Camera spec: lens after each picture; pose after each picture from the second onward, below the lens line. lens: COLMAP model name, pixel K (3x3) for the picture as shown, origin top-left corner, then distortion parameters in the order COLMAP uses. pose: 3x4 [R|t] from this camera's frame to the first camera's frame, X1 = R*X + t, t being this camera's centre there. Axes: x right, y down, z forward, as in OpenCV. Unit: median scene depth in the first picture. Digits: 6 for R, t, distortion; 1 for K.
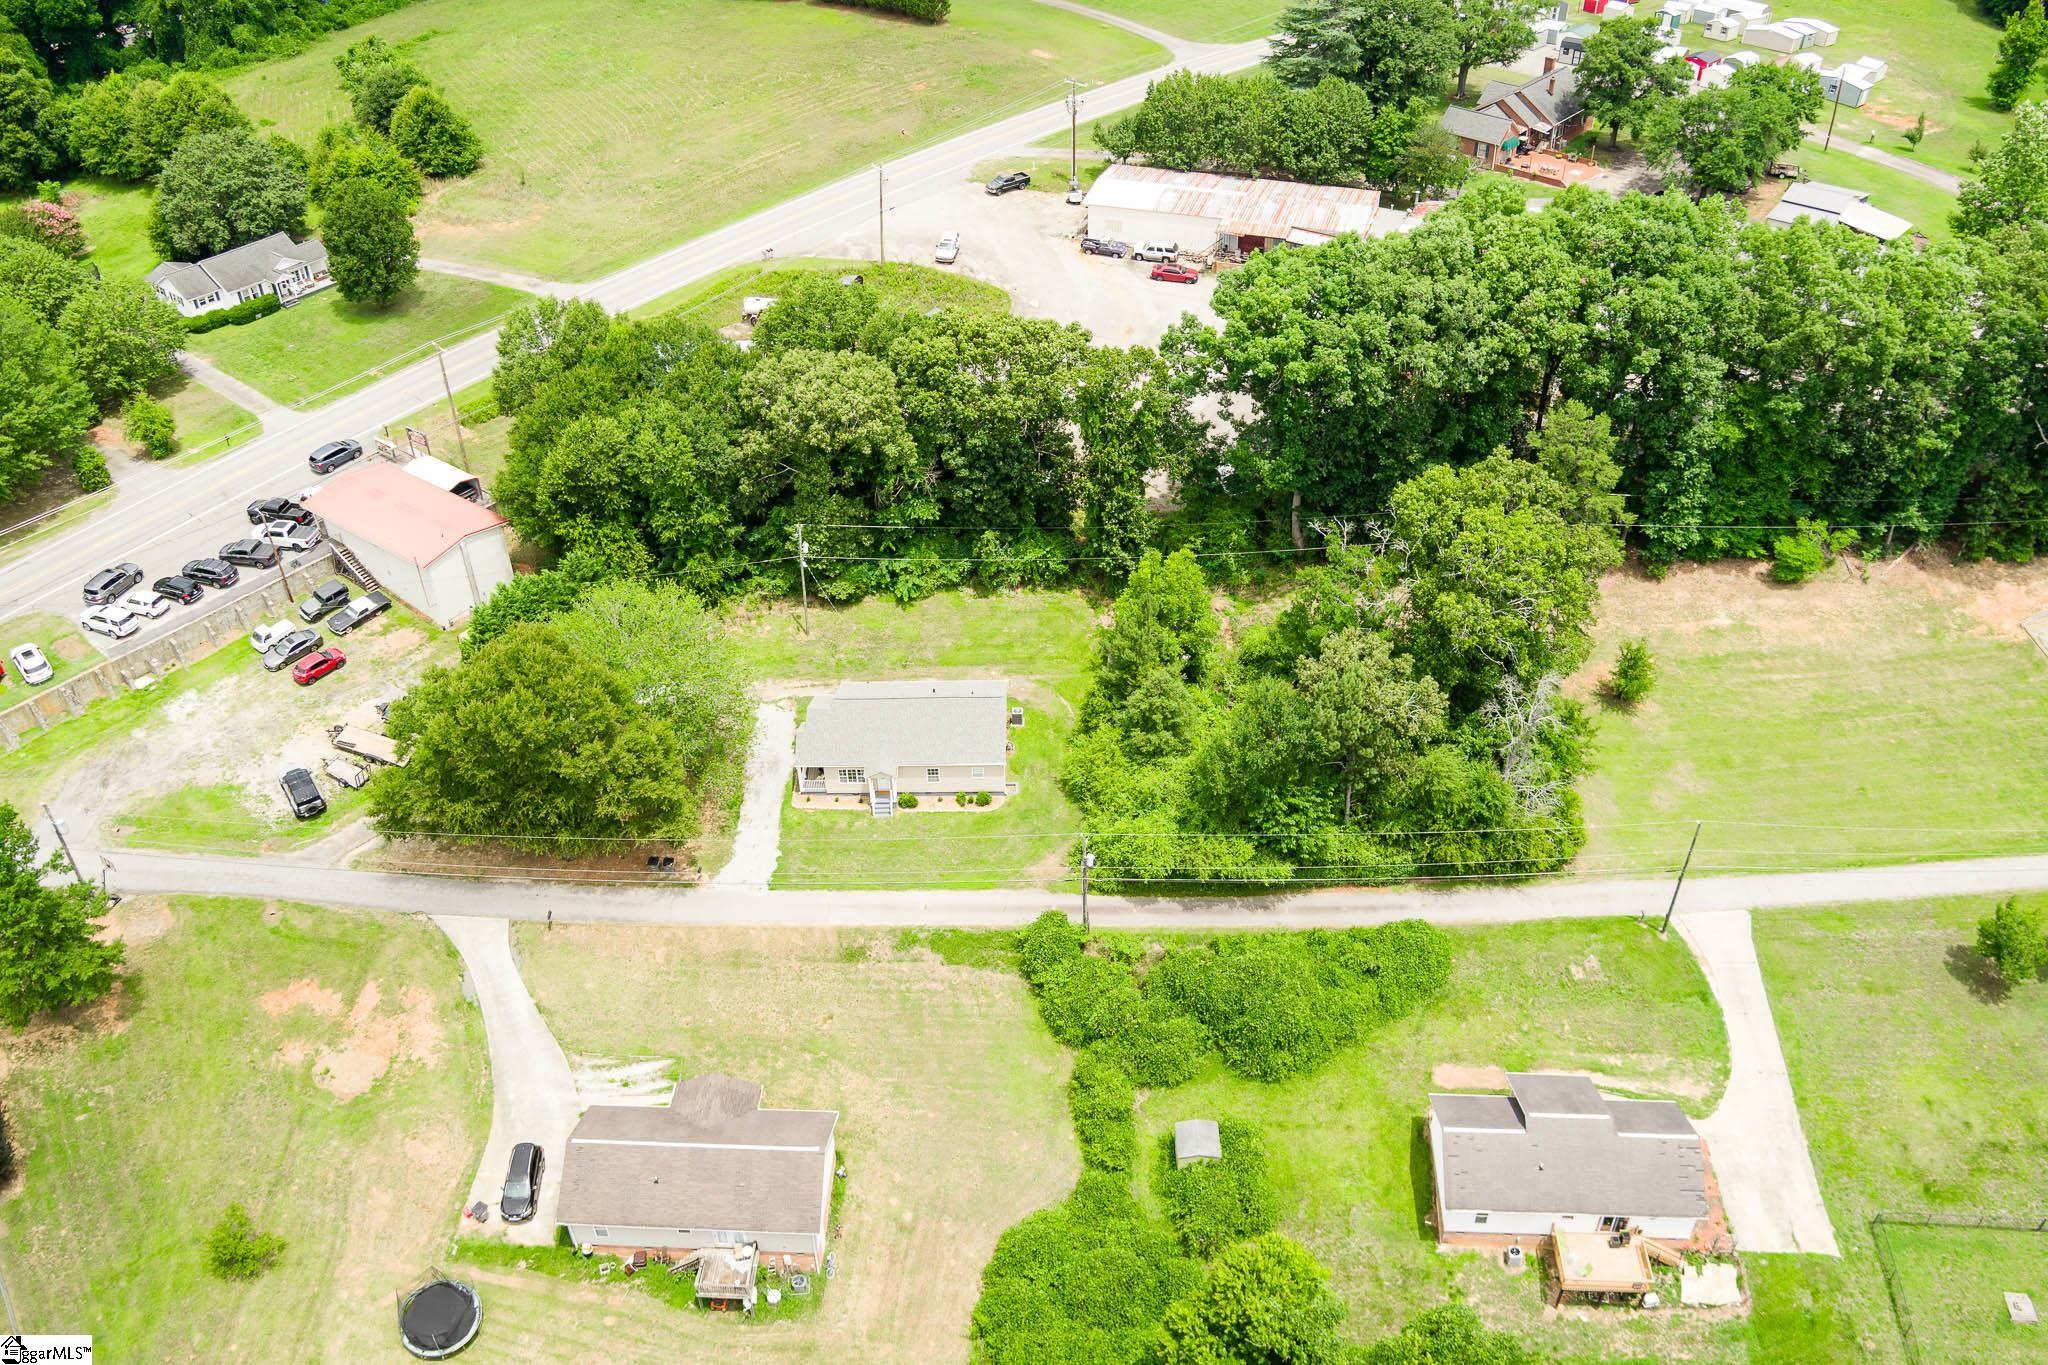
lens RADIAL K [[1688.6, 0, 1024.0], [0, 1688.6, 682.5], [0, 0, 1]] dist [0.000710, -0.153618]
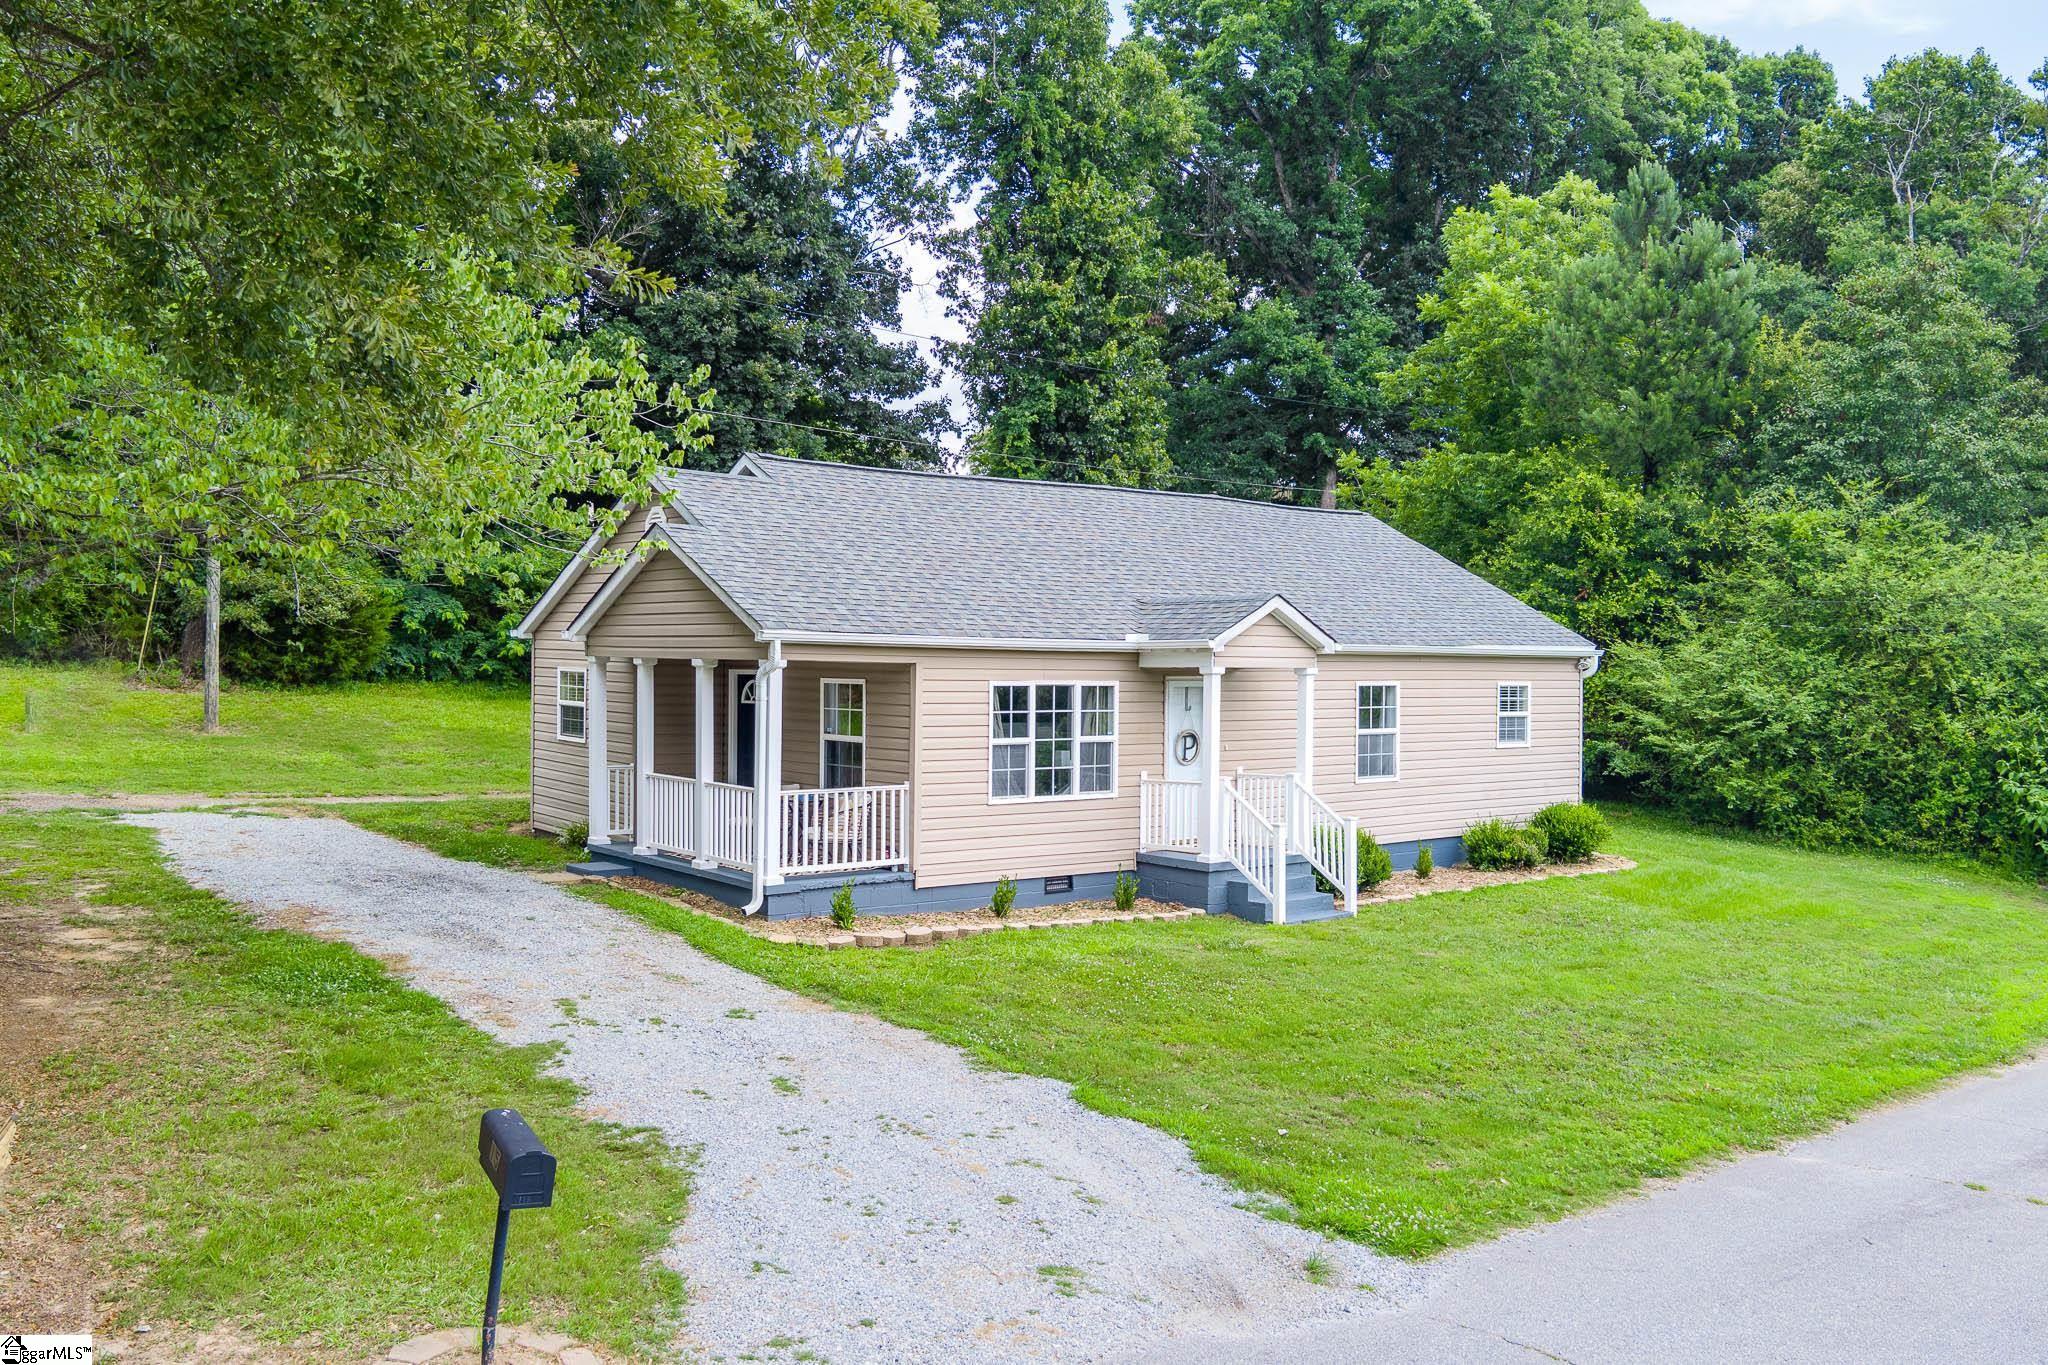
lens RADIAL K [[1656.2, 0, 1022.1], [0, 1656.2, 704.1], [0, 0, 1]] dist [-0.060081, -0.011835]
pose [[0.772301, 0.013538, 0.635113, -0.211546], [0.366015, 0.807662, -0.462293, 0.128997], [-0.519215, 0.589490, 0.618803, 0.931242]]
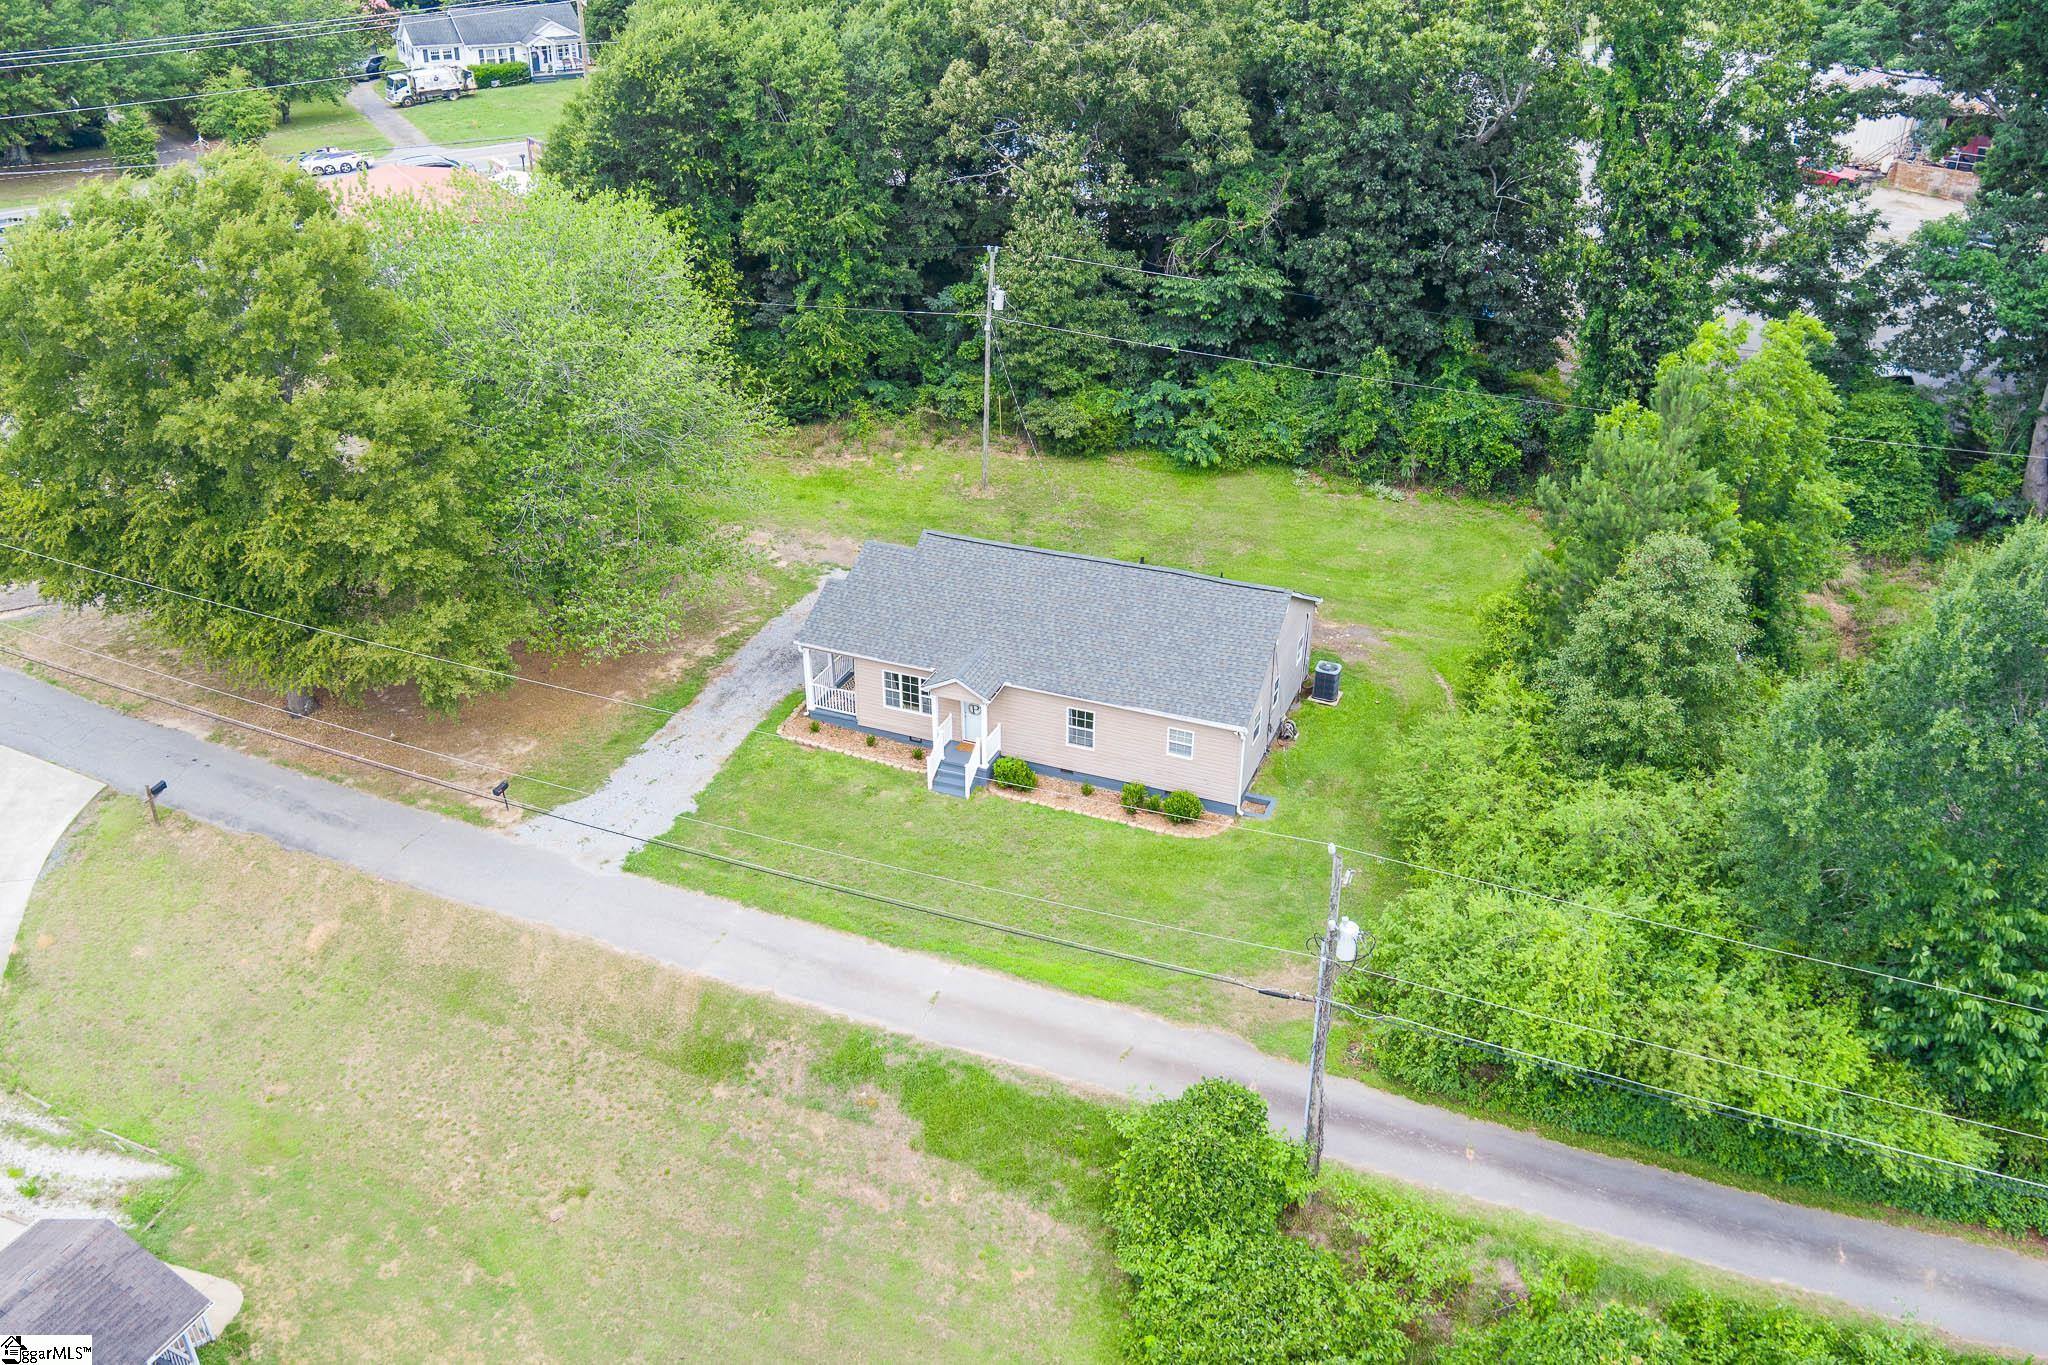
lens RADIAL K [[1656.2, 0, 1022.1], [0, 1656.2, 704.1], [0, 0, 1]] dist [-0.060081, -0.011835]
pose [[0.927998, 0.201590, -0.313337, 0.065228], [-0.244244, 0.964226, -0.103018, 0.099230], [0.281361, 0.172131, 0.944038, 0.615776]]
